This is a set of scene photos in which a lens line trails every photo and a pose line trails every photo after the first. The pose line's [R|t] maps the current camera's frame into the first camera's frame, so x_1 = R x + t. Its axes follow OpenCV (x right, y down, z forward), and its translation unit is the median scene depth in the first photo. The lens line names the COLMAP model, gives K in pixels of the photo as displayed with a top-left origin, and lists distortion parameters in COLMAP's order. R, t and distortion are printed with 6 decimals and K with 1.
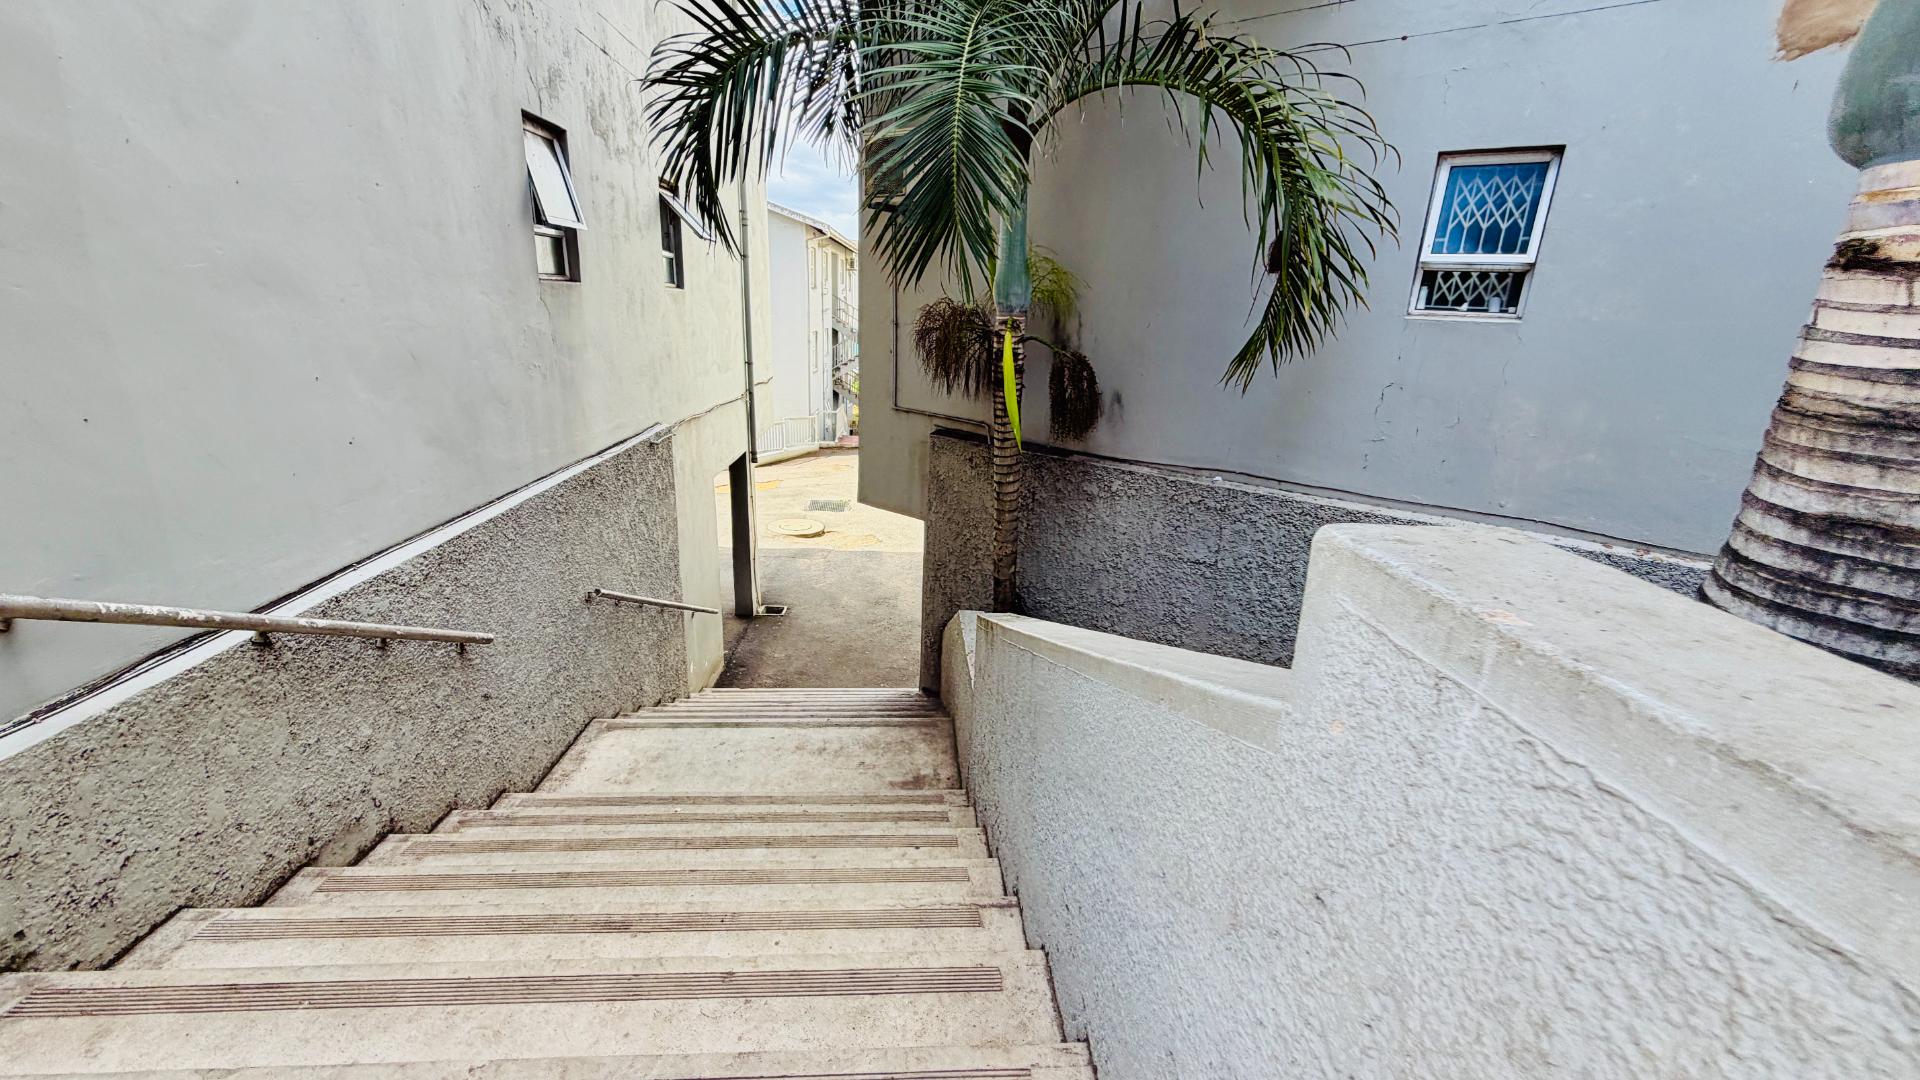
lens RADIAL K [[765.0, 0, 957.9], [0, 765.0, 540.0], [0, 0, 1]] dist [0.000660, -0.000322]
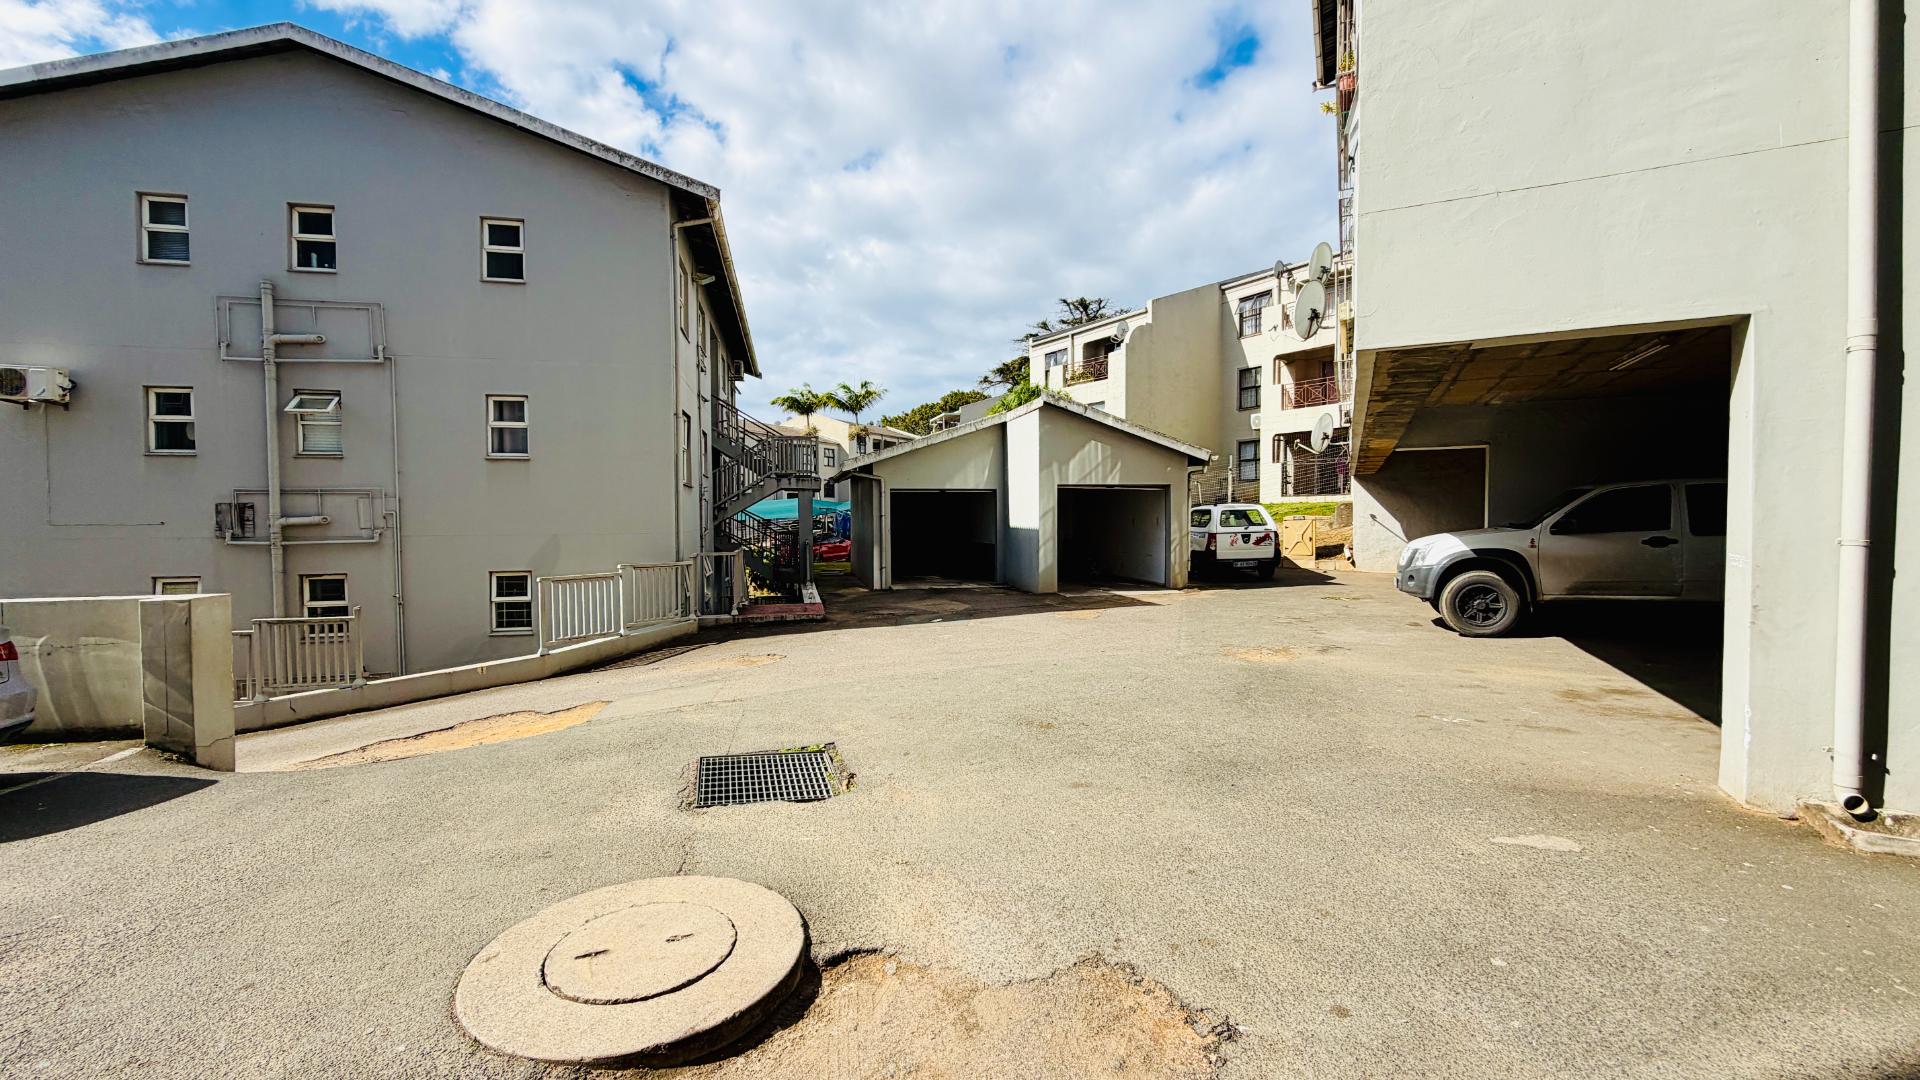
lens RADIAL K [[765.0, 0, 957.9], [0, 765.0, 540.0], [0, 0, 1]] dist [0.000660, -0.000322]
pose [[0.982362, -0.048593, 0.180564, -0.103015], [0.093736, 0.963522, -0.250675, -0.036868], [-0.161797, 0.263179, 0.951083, 0.493084]]
